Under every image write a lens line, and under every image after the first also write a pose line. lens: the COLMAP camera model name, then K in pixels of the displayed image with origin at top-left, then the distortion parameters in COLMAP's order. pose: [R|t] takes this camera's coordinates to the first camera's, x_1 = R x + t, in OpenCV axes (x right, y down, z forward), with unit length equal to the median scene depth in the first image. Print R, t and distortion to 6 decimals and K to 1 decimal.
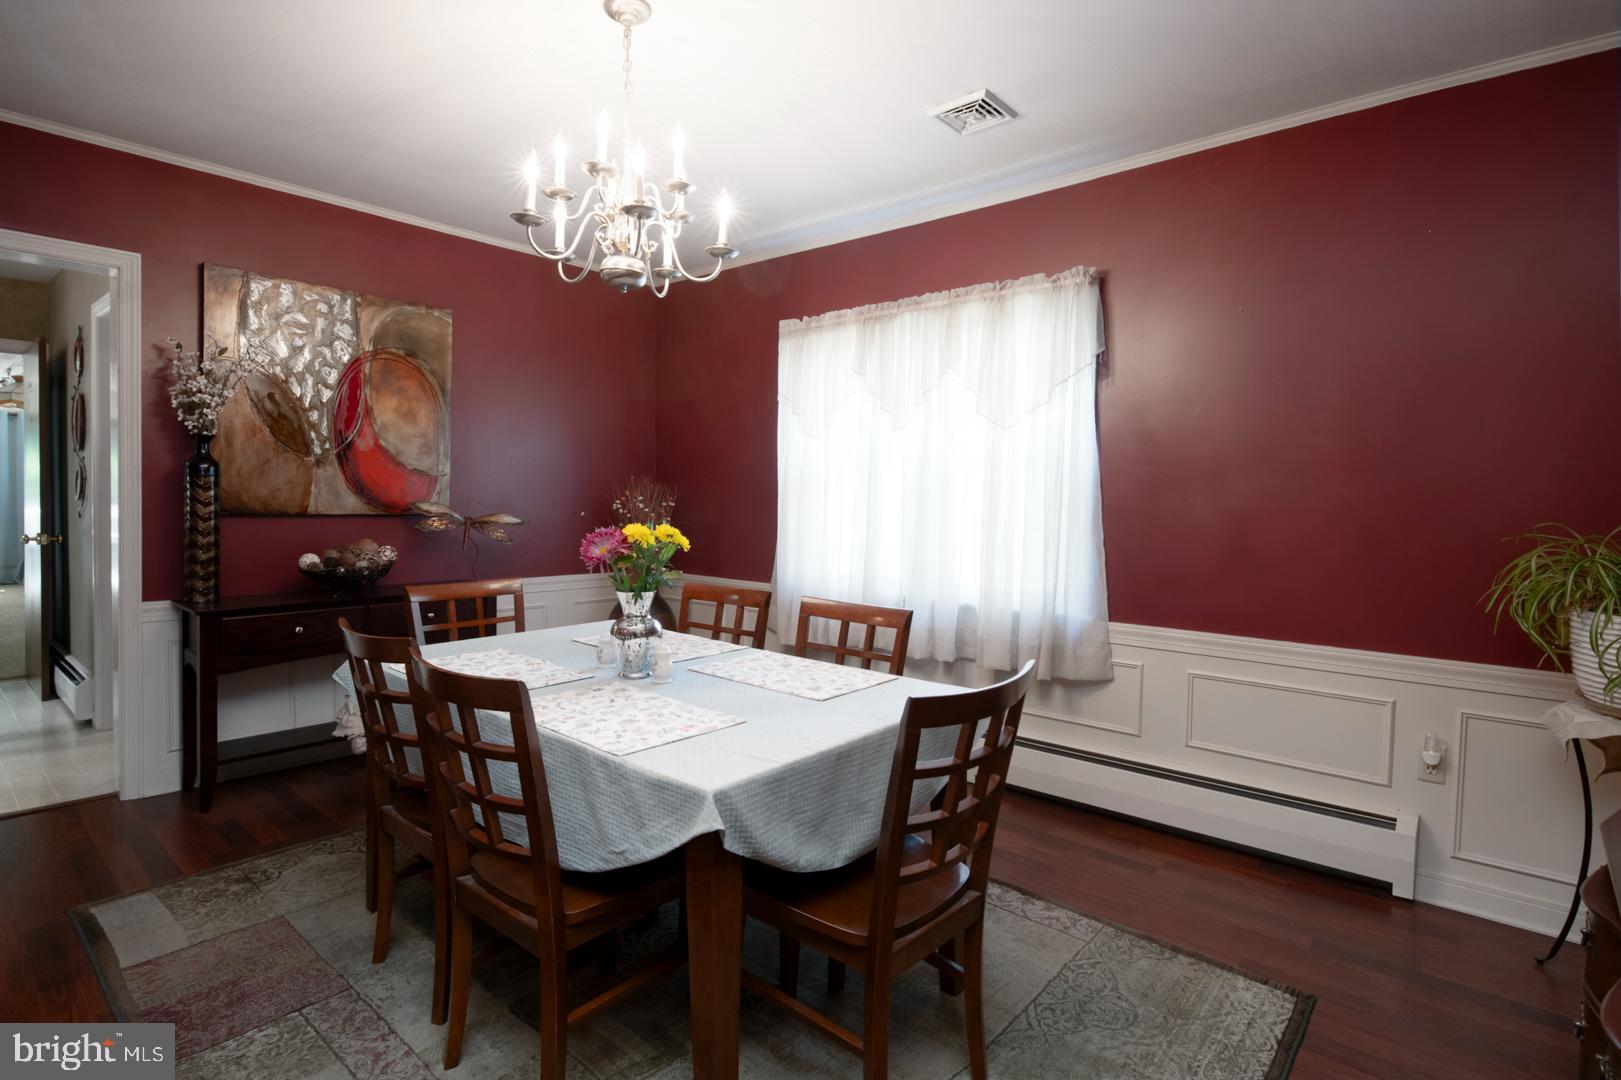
lens RADIAL K [[778.0, 0, 806.4], [0, 778.0, 530.3], [0, 0, 1]] dist [-0.005906, -0.000980]
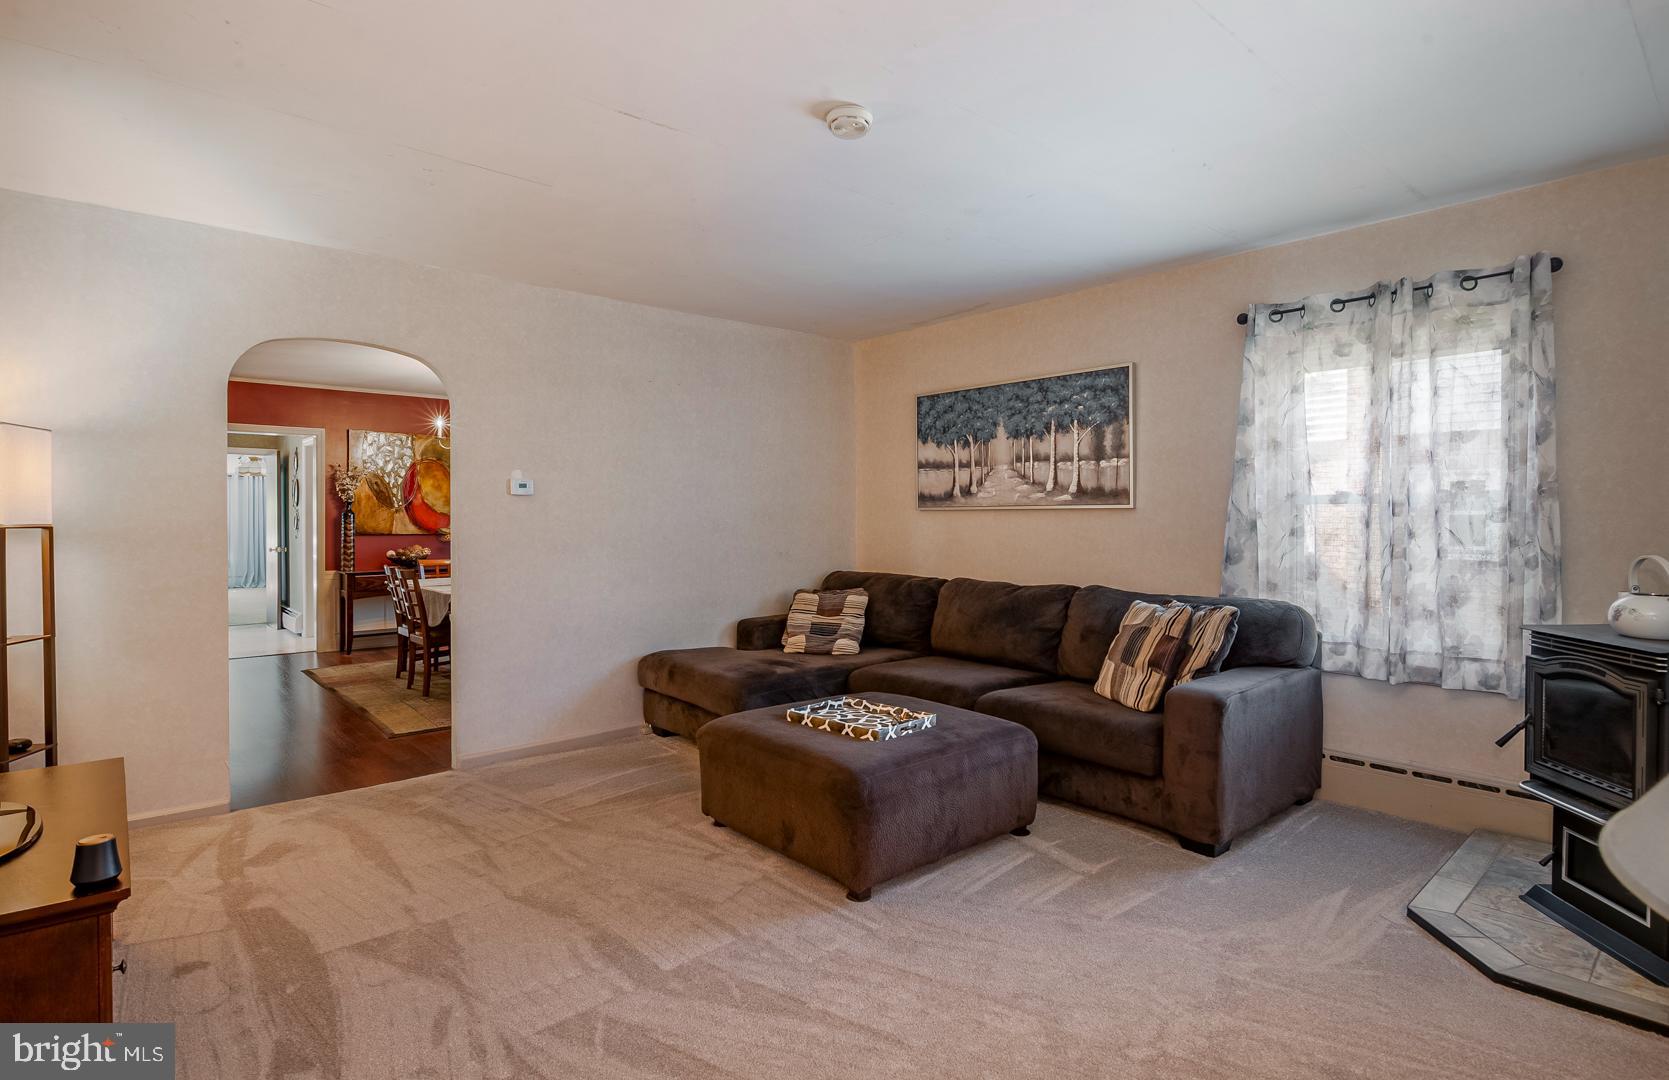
lens RADIAL K [[806.4, 0, 841.0], [0, 806.4, 532.3], [0, 0, 1]] dist [0.001003, -0.000756]
pose [[0.991664, -0.015890, -0.127868, 0.943847], [0.012447, 0.999539, -0.027679, 0.054522], [0.128249, 0.025857, 0.991405, -1.147327]]
